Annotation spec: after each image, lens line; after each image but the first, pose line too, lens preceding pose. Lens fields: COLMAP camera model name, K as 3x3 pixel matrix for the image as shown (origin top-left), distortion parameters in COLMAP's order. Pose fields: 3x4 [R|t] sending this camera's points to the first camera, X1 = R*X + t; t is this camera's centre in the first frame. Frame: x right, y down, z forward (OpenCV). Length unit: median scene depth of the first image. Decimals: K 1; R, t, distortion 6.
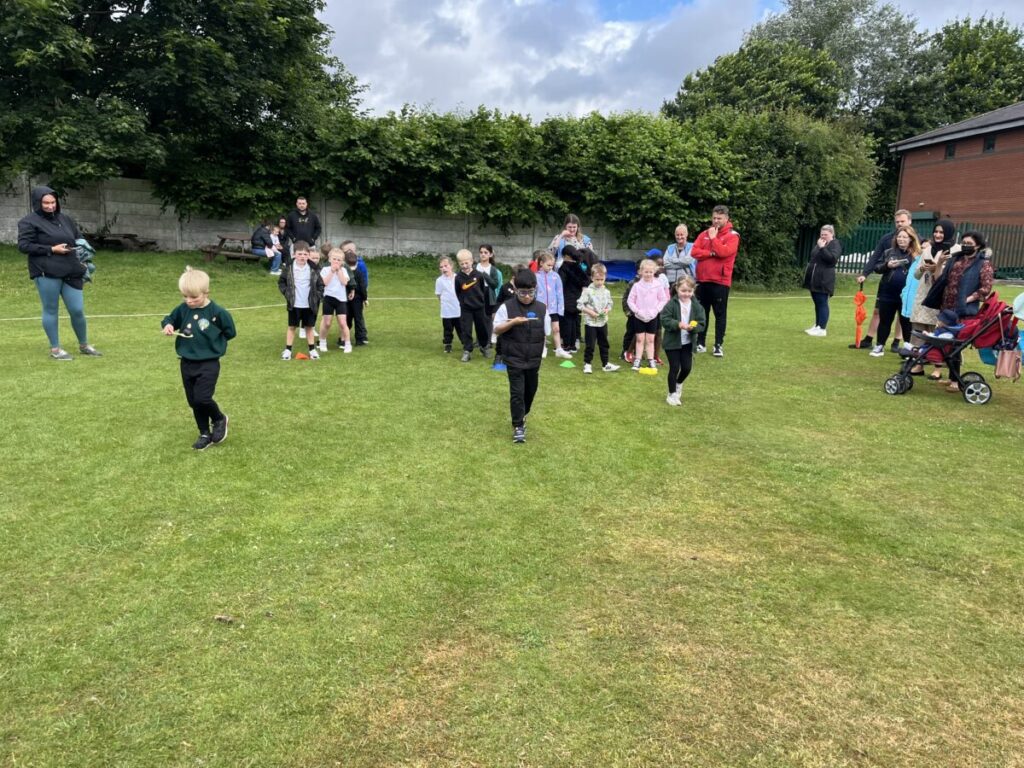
lens RADIAL K [[767.1, 0, 527.4], [0, 767.1, 386.8], [0, 0, 1]] dist [0.061777, -0.082185]
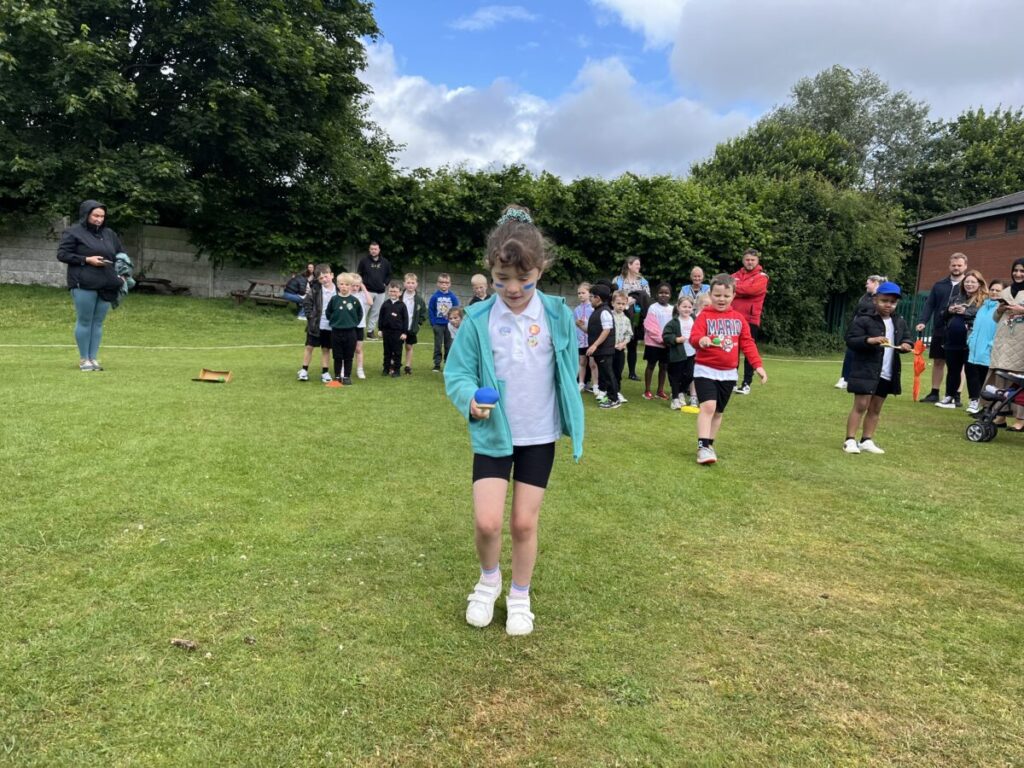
lens RADIAL K [[767.1, 0, 527.4], [0, 767.1, 386.8], [0, 0, 1]] dist [0.061777, -0.082185]
pose [[0.999021, 0.033705, -0.028660, -0.021854], [-0.035834, 0.996361, -0.077336, 0.034995], [0.025950, 0.078287, 0.996593, 0.091529]]
